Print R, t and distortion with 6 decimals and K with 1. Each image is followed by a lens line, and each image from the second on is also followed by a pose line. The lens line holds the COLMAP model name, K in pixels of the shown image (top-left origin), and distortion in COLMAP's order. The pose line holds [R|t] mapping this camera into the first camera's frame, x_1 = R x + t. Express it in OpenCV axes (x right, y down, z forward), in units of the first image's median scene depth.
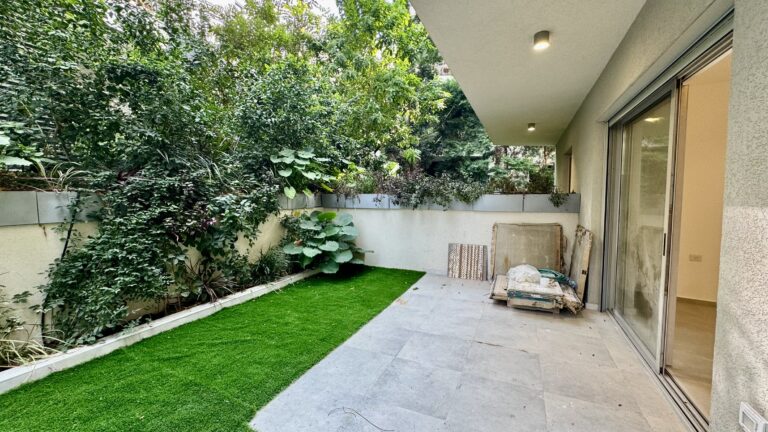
lens RADIAL K [[306.3, 0, 384.7], [0, 306.3, 214.2], [0, 0, 1]] dist [0.000329, -0.000075]
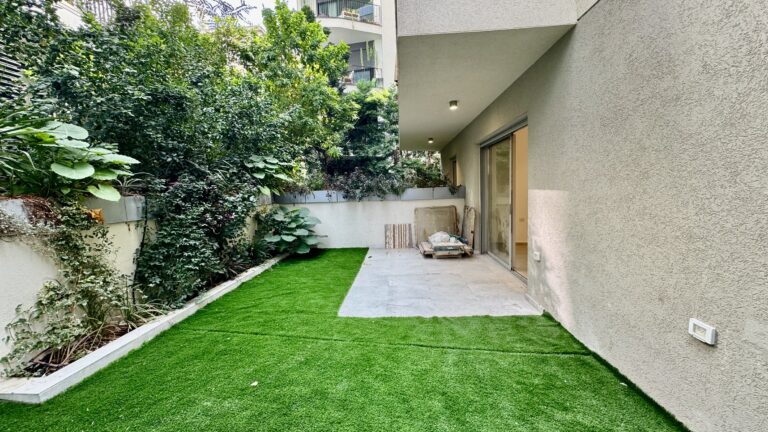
lens RADIAL K [[306.3, 0, 384.7], [0, 306.3, 214.2], [0, 0, 1]] dist [0.000329, -0.000075]
pose [[0.930666, -0.060939, 0.360760, -0.319927], [0.055487, 0.998135, 0.025460, 0.014857], [-0.361639, -0.003677, 0.932311, -0.320938]]
